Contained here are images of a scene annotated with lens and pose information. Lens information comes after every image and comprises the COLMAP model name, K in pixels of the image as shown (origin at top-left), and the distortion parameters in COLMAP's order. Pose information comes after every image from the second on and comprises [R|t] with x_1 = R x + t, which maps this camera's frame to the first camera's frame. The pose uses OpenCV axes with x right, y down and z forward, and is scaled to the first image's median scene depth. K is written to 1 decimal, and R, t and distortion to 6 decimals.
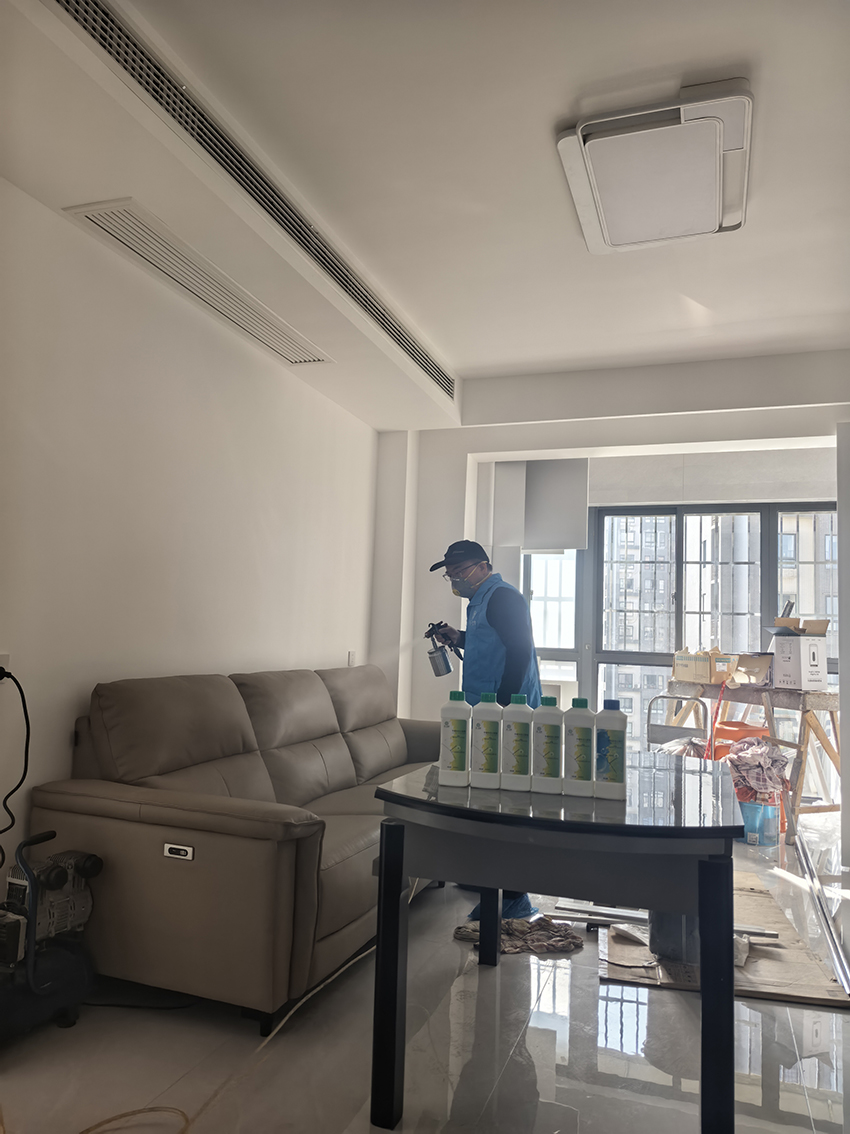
lens RADIAL K [[848.2, 0, 421.1], [0, 848.2, 560.5], [0, 0, 1]] dist [0.081877, -0.091628]
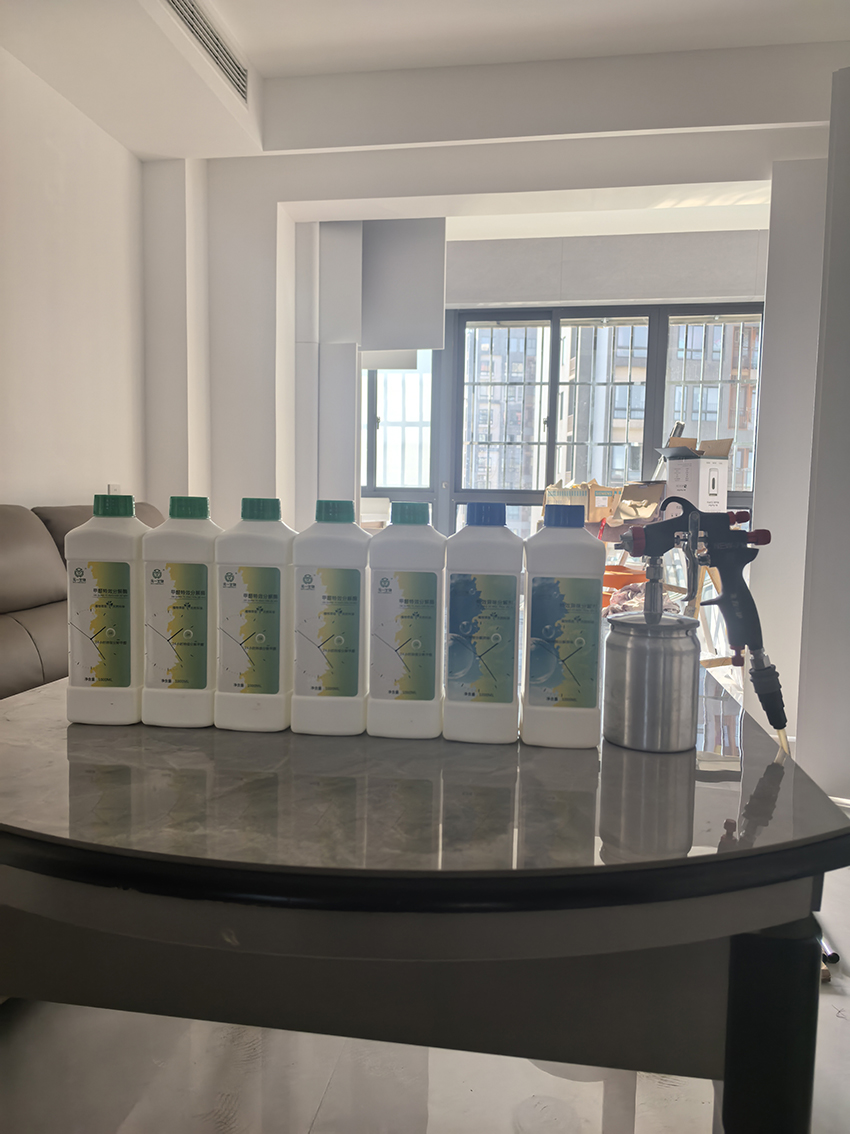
lens RADIAL K [[848.2, 0, 423.0], [0, 848.2, 568.5], [0, 0, 1]] dist [0.081877, -0.091628]
pose [[0.986438, -0.028989, 0.161555, 0.049239], [0.000302, 0.984598, 0.174833, 0.047681], [-0.164135, -0.172413, 0.971254, 0.234710]]
